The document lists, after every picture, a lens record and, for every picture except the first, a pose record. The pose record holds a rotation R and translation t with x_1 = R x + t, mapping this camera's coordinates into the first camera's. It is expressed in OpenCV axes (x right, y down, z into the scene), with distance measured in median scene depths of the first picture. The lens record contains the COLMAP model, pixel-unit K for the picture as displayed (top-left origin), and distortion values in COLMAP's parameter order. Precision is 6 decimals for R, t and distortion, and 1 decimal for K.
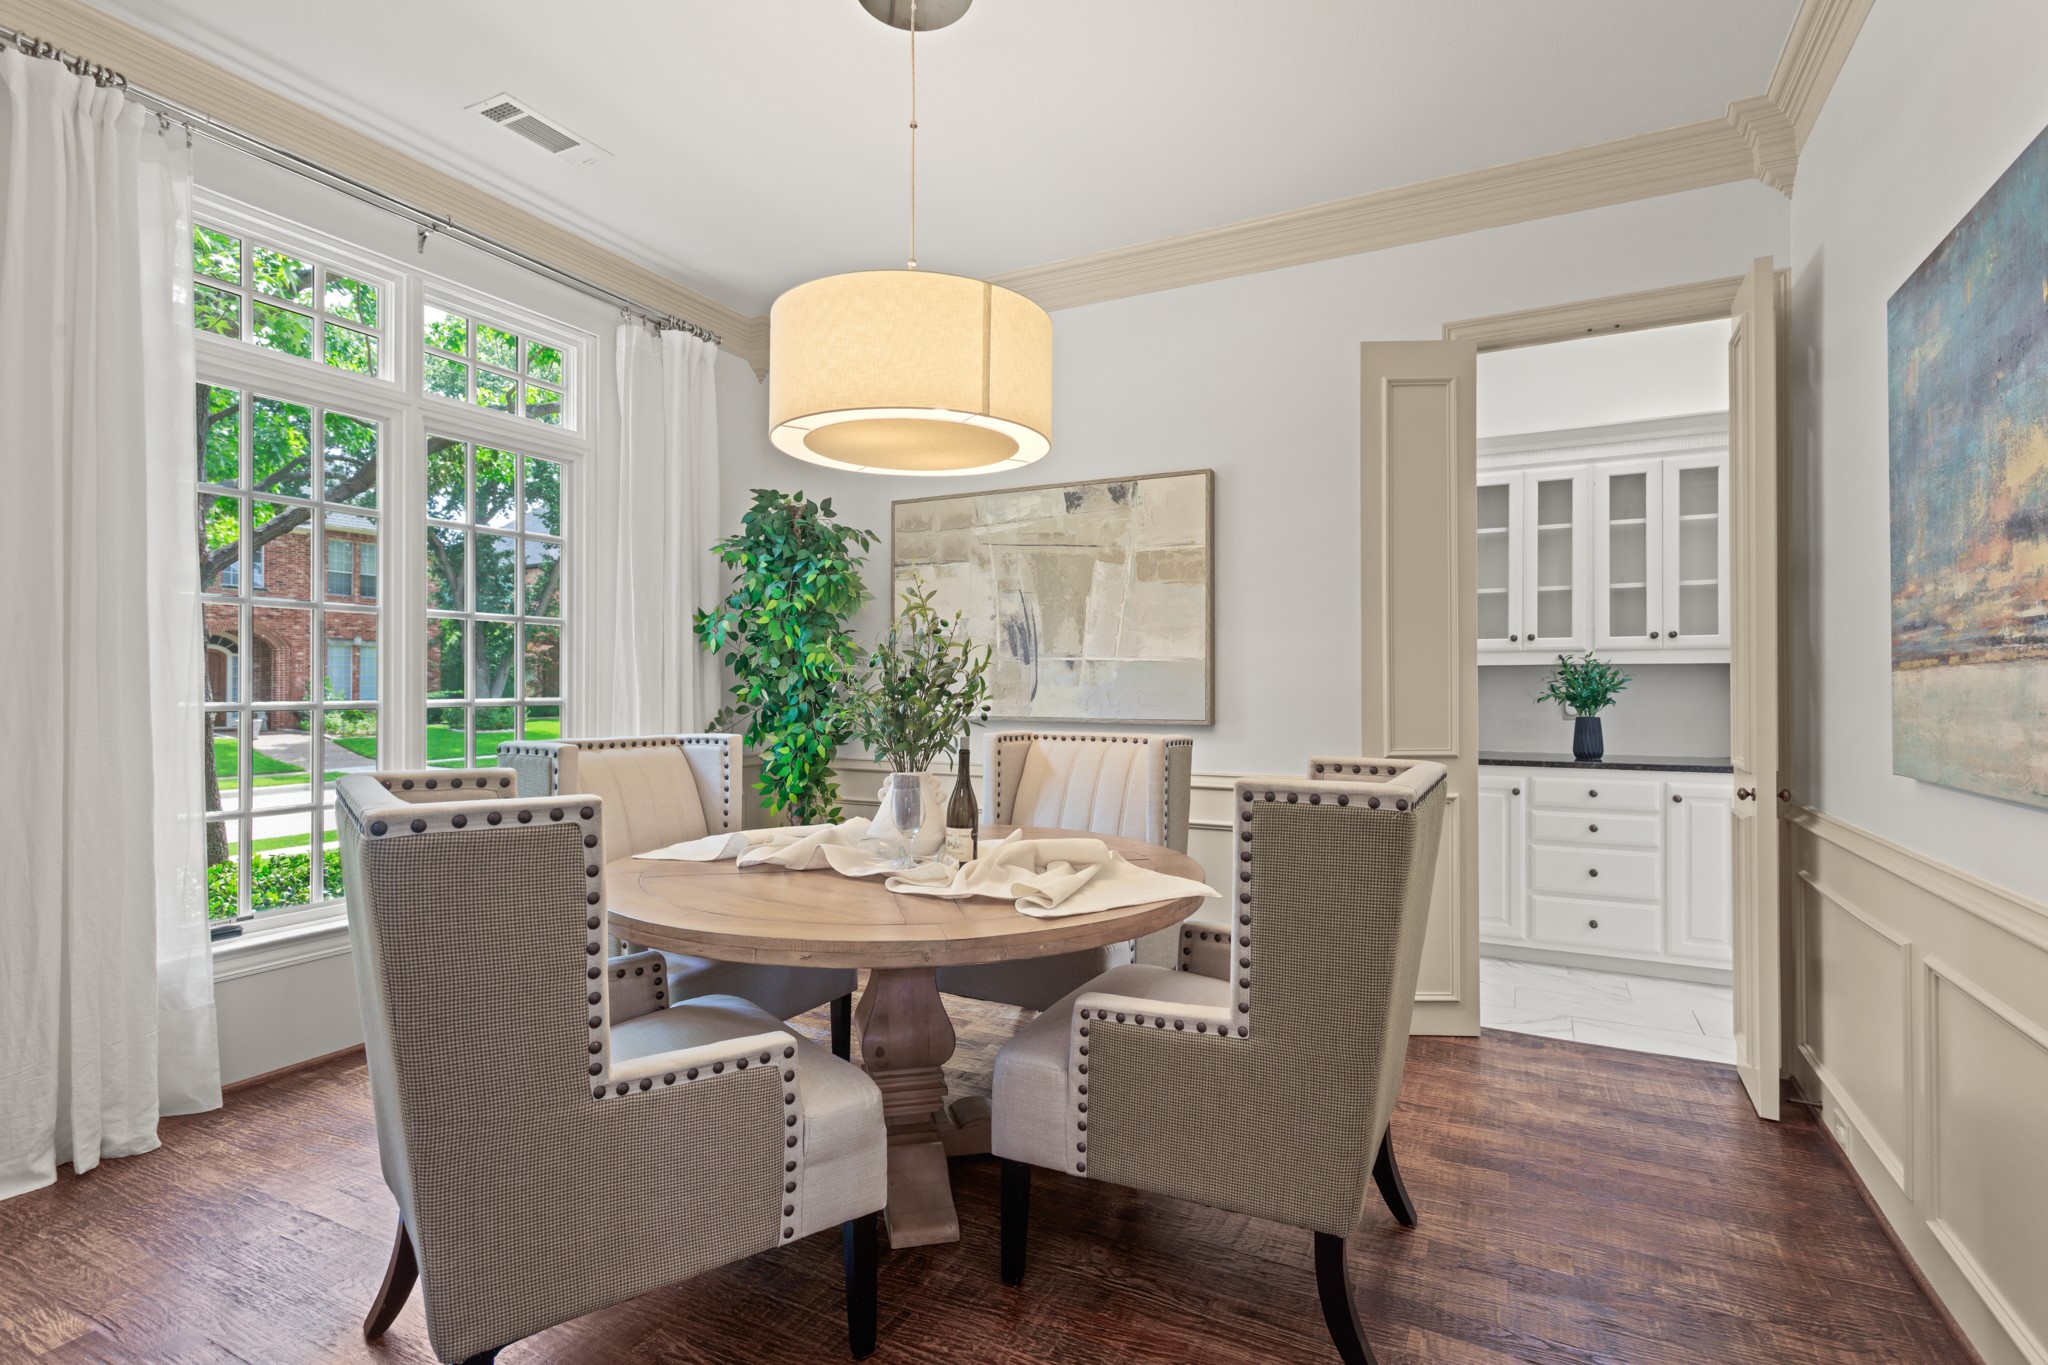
lens RADIAL K [[975.2, 0, 1018.3], [0, 975.2, 675.4], [0, 0, 1]] dist [0.006371, 0.000916]
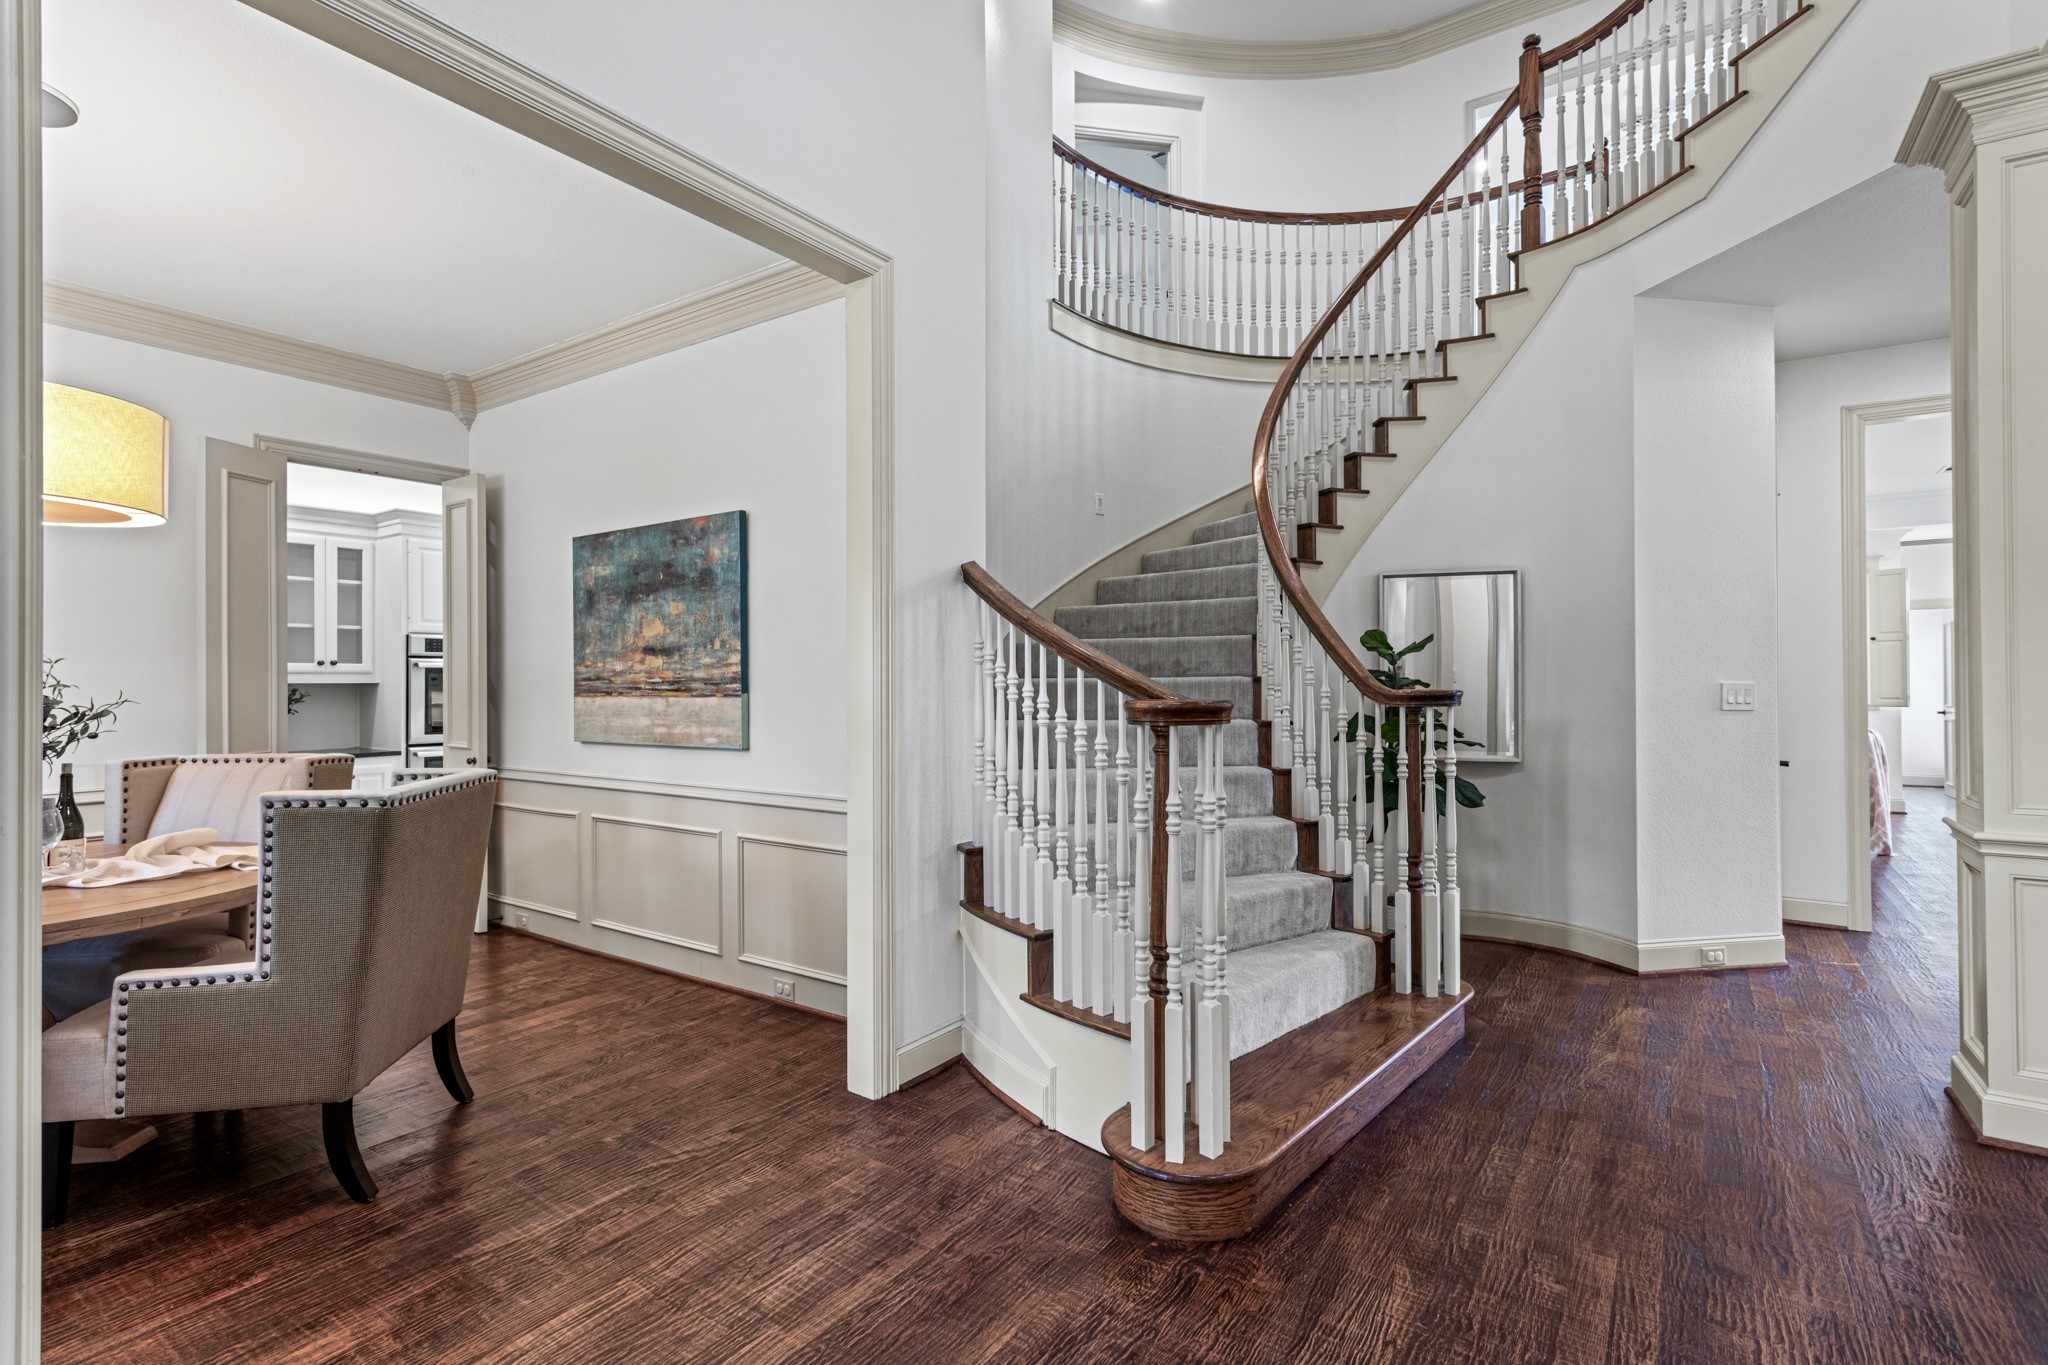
lens RADIAL K [[975.2, 0, 1018.3], [0, 975.2, 675.4], [0, 0, 1]] dist [0.006371, 0.000916]
pose [[0.121107, -0.000677, 0.992639, -1.241186], [-0.006133, 0.999980, 0.001430, -0.063274], [-0.992620, -0.006261, 0.121101, -0.317206]]
